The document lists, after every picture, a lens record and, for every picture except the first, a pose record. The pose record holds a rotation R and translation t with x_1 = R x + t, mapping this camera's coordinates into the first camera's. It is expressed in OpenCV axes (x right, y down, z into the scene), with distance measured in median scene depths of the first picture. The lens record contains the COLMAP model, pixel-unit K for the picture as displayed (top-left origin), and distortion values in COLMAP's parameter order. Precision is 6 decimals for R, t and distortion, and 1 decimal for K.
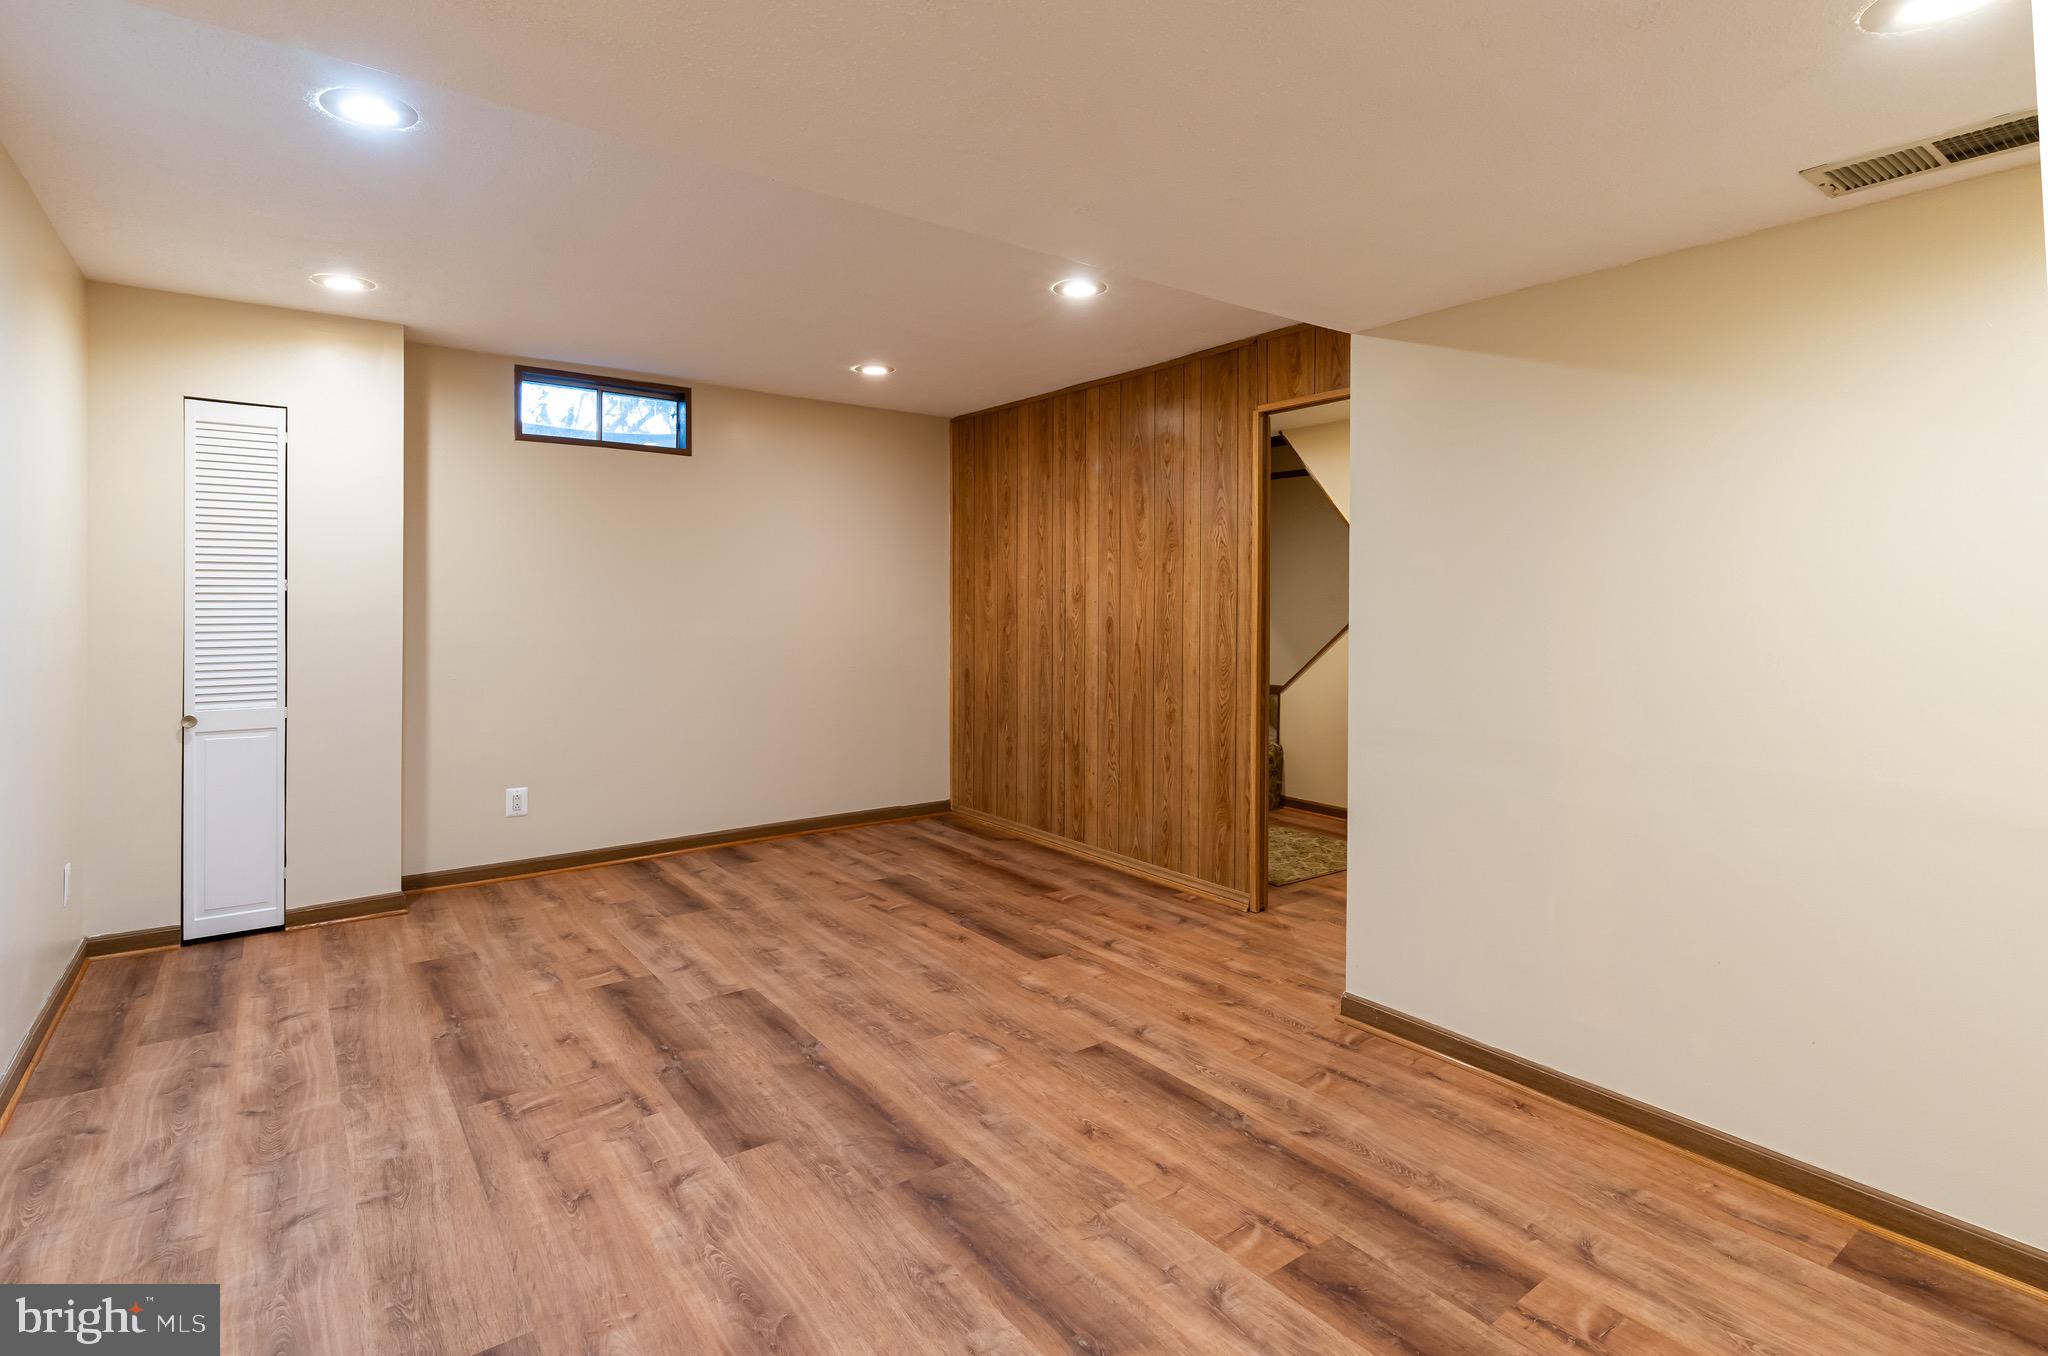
lens RADIAL K [[1001.9, 0, 1022.8], [0, 1001.9, 602.6], [0, 0, 1]] dist [0.000989, 0.000056]
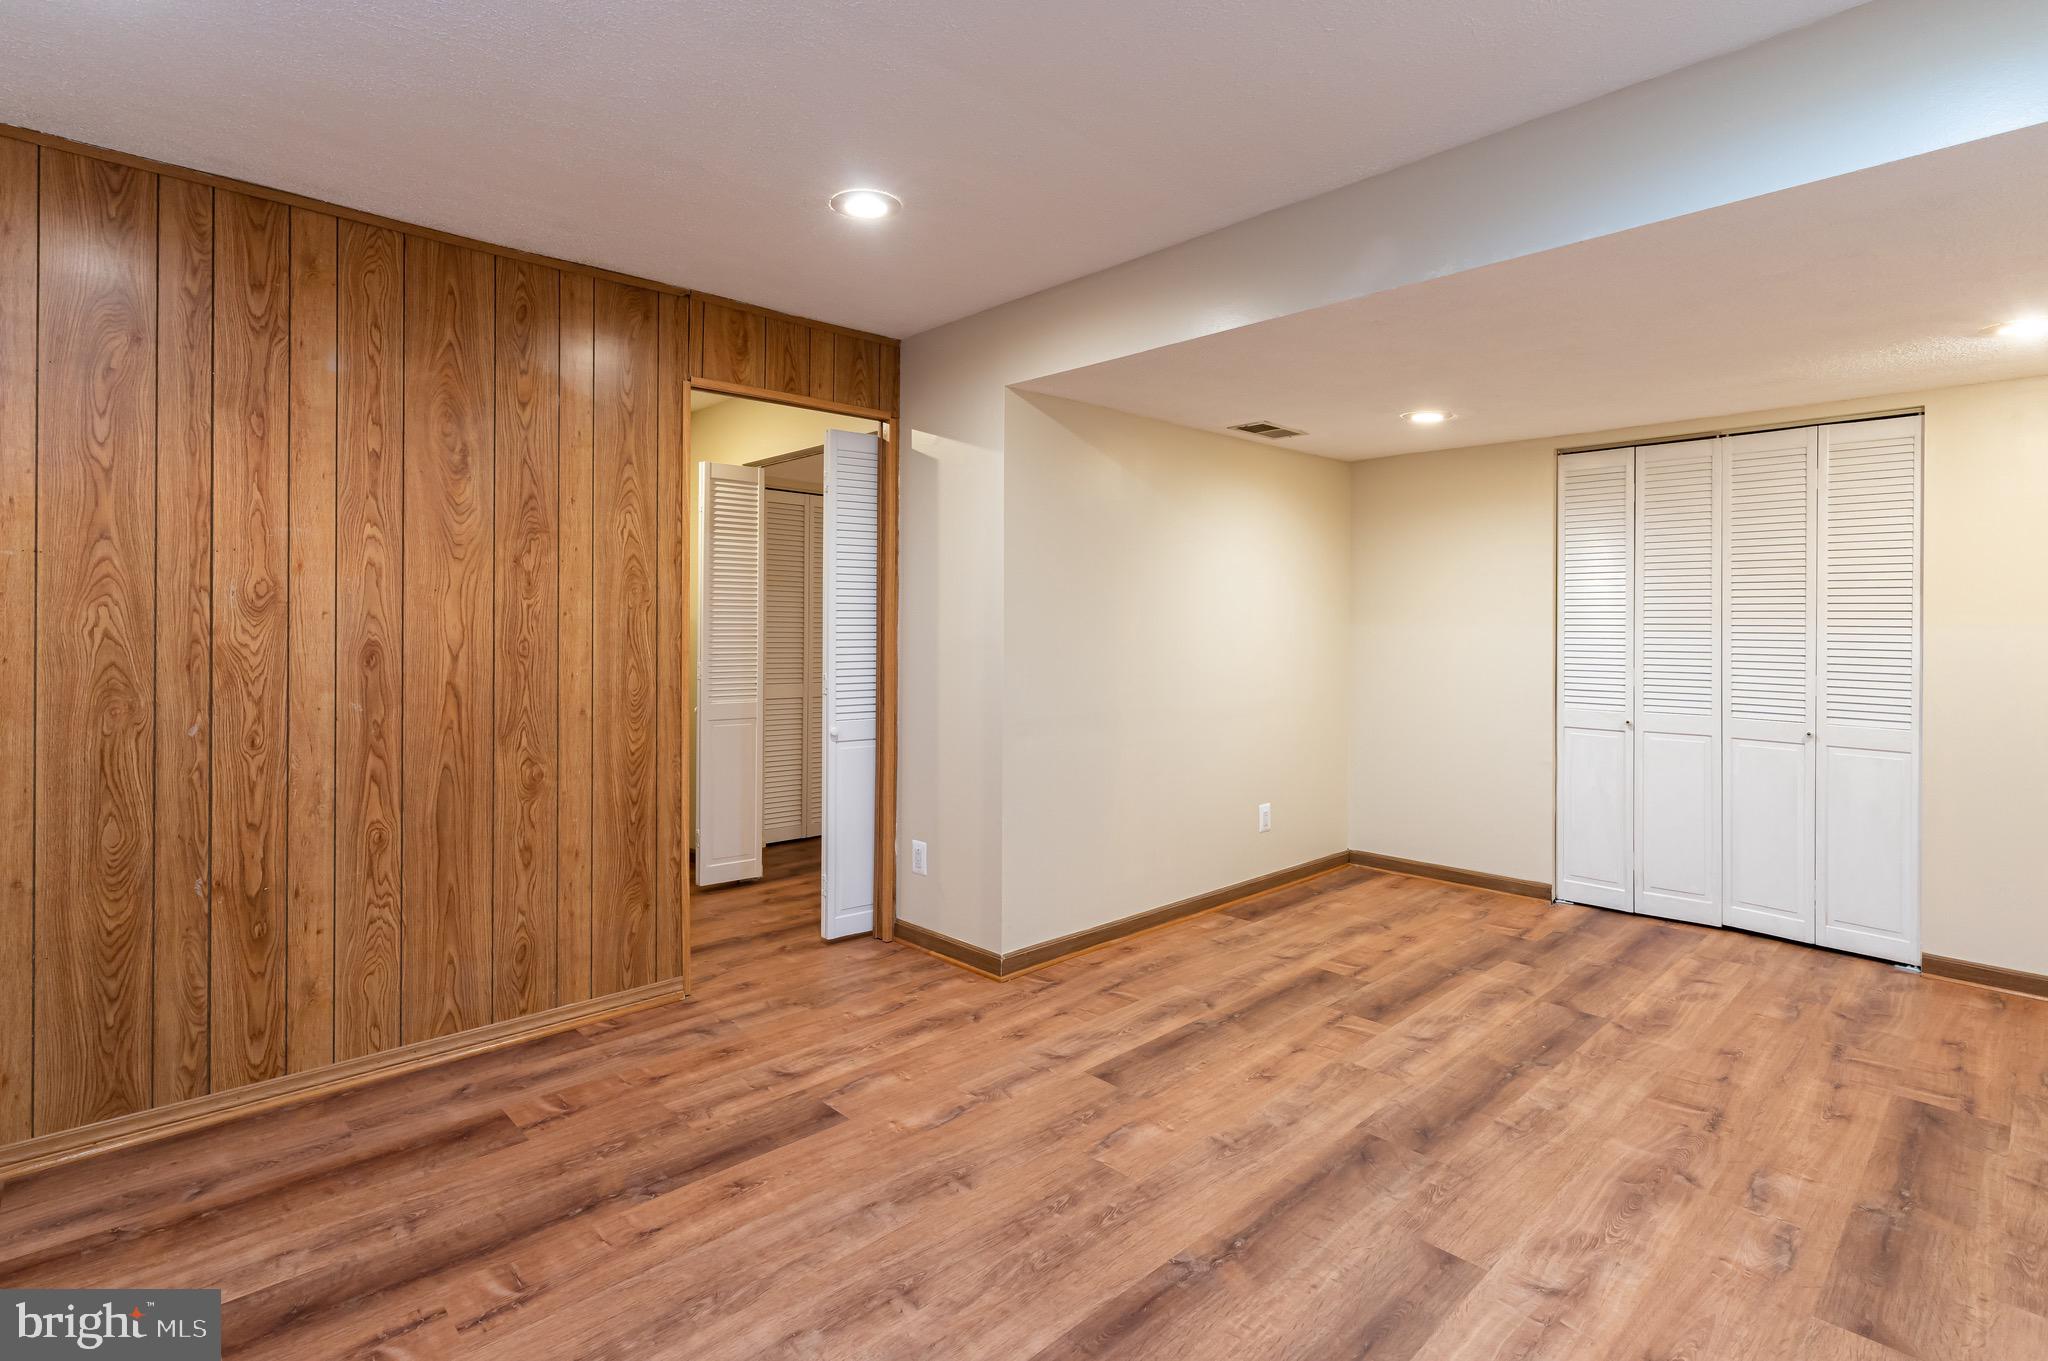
lens RADIAL K [[987.1, 0, 1022.3], [0, 987.1, 622.1], [0, 0, 1]] dist [0.001633, -0.000185]
pose [[-0.117740, -0.004379, 0.993035, -0.683896], [-0.005106, 0.999980, 0.003805, 0.000247], [-0.993031, -0.004622, -0.117760, 0.940867]]
